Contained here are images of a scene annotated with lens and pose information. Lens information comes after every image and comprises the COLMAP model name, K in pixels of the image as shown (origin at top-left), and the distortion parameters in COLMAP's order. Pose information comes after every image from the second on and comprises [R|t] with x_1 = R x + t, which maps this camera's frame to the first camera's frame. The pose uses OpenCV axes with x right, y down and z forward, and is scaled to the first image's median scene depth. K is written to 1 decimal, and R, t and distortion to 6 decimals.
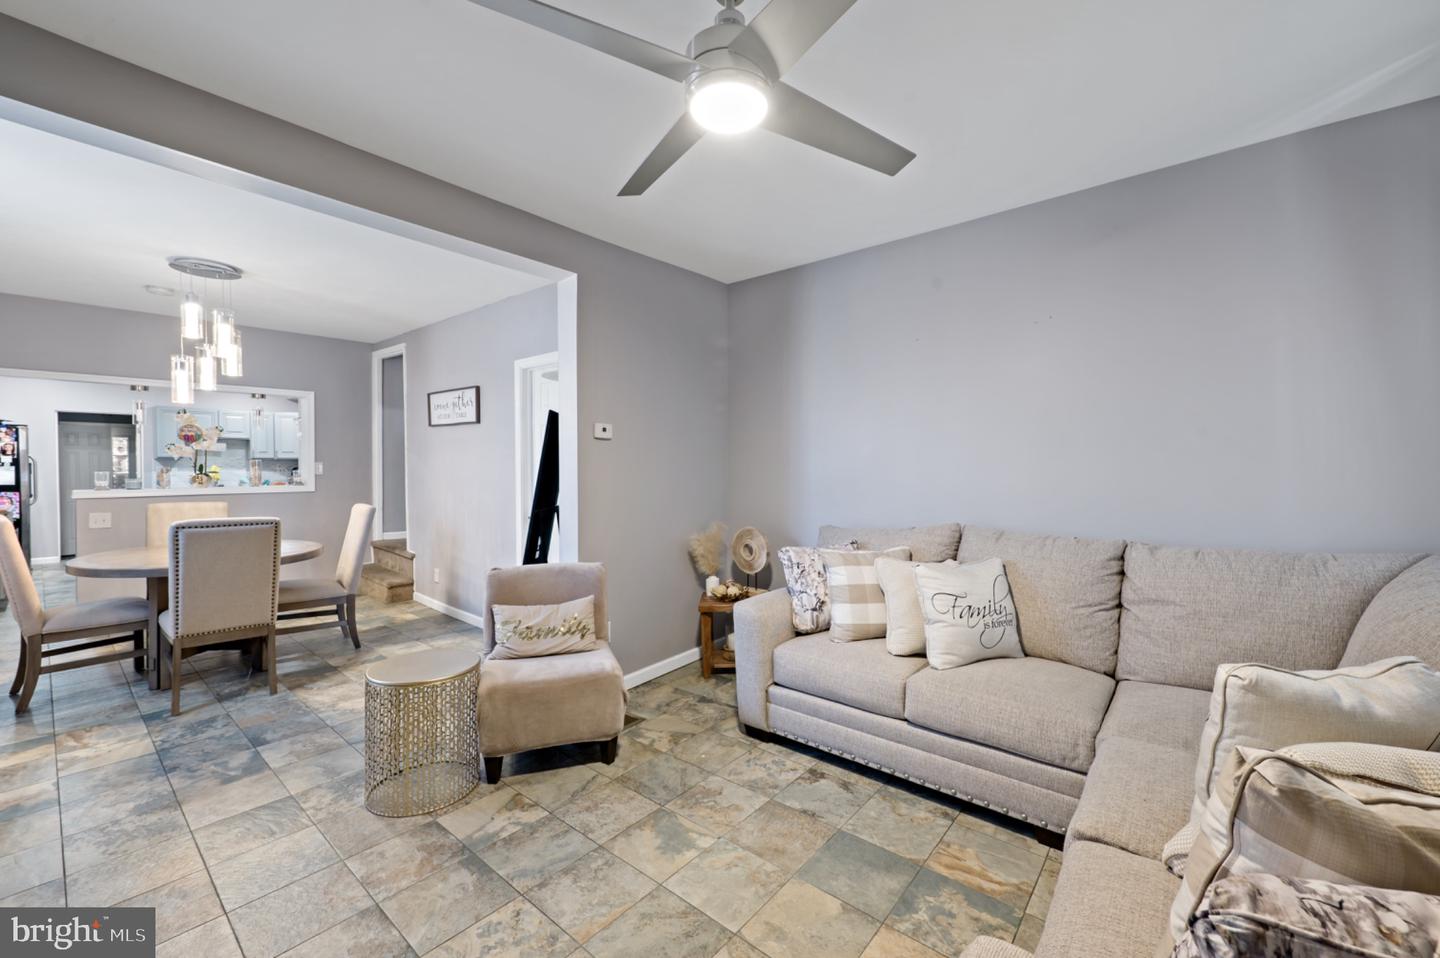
lens RADIAL K [[580.0, 0, 720.0], [0, 580.0, 479.0], [0, 0, 1]] dist [-0.000605, -0.000142]
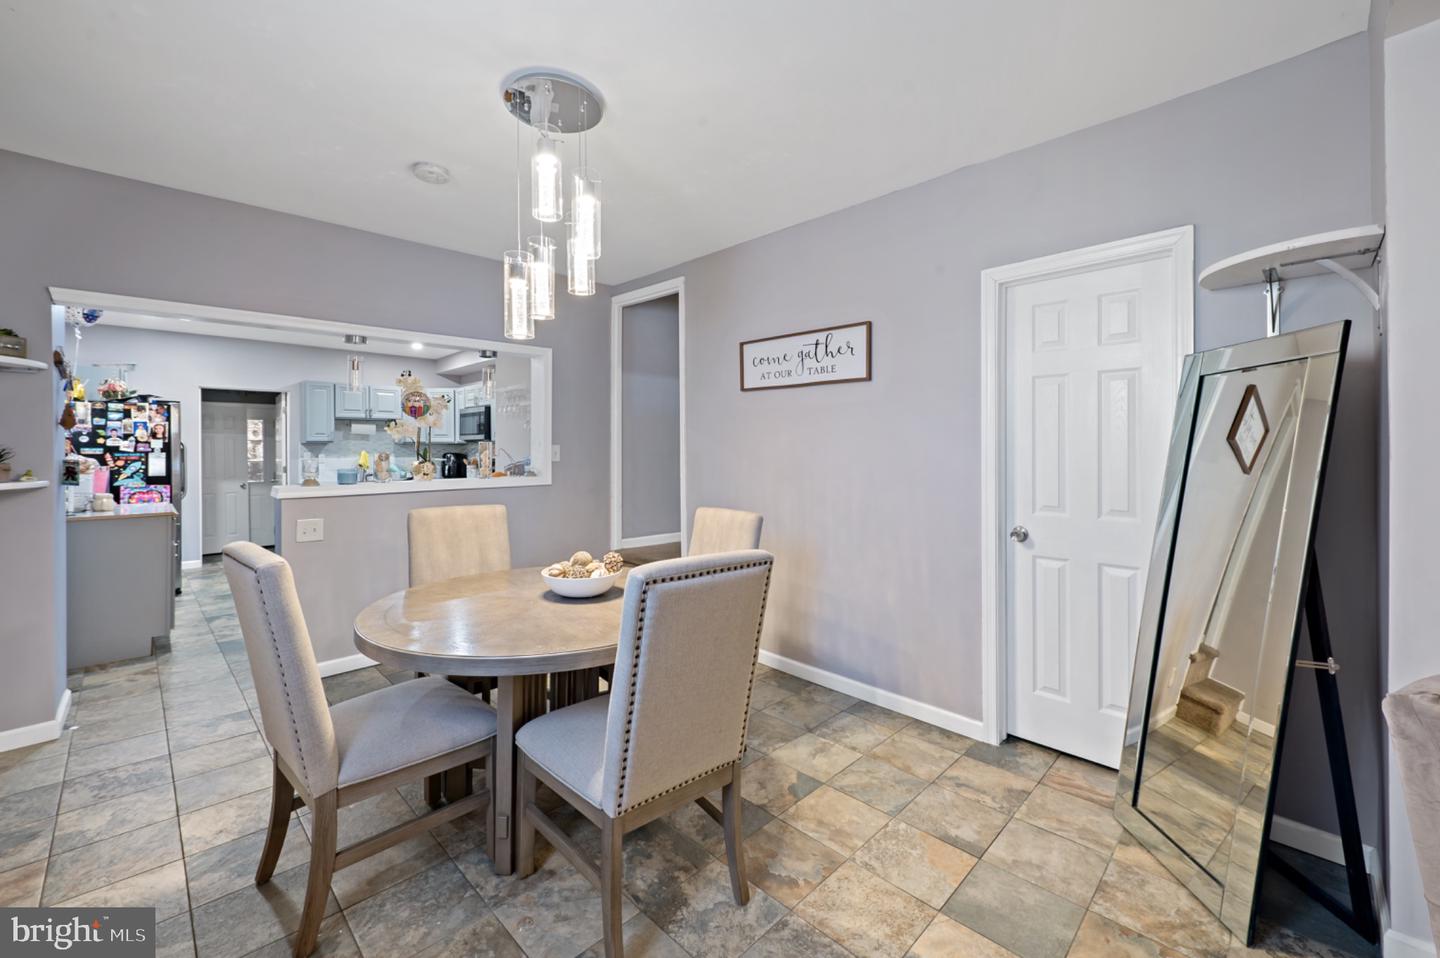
lens RADIAL K [[590.5, 0, 723.6], [0, 590.5, 452.9], [0, 0, 1]] dist [-0.000282, -0.000068]
pose [[0.996723, -0.005119, -0.080731, -0.386713], [0.003653, 0.999826, -0.018308, -0.003844], [0.080811, 0.017953, 0.996568, 0.251329]]
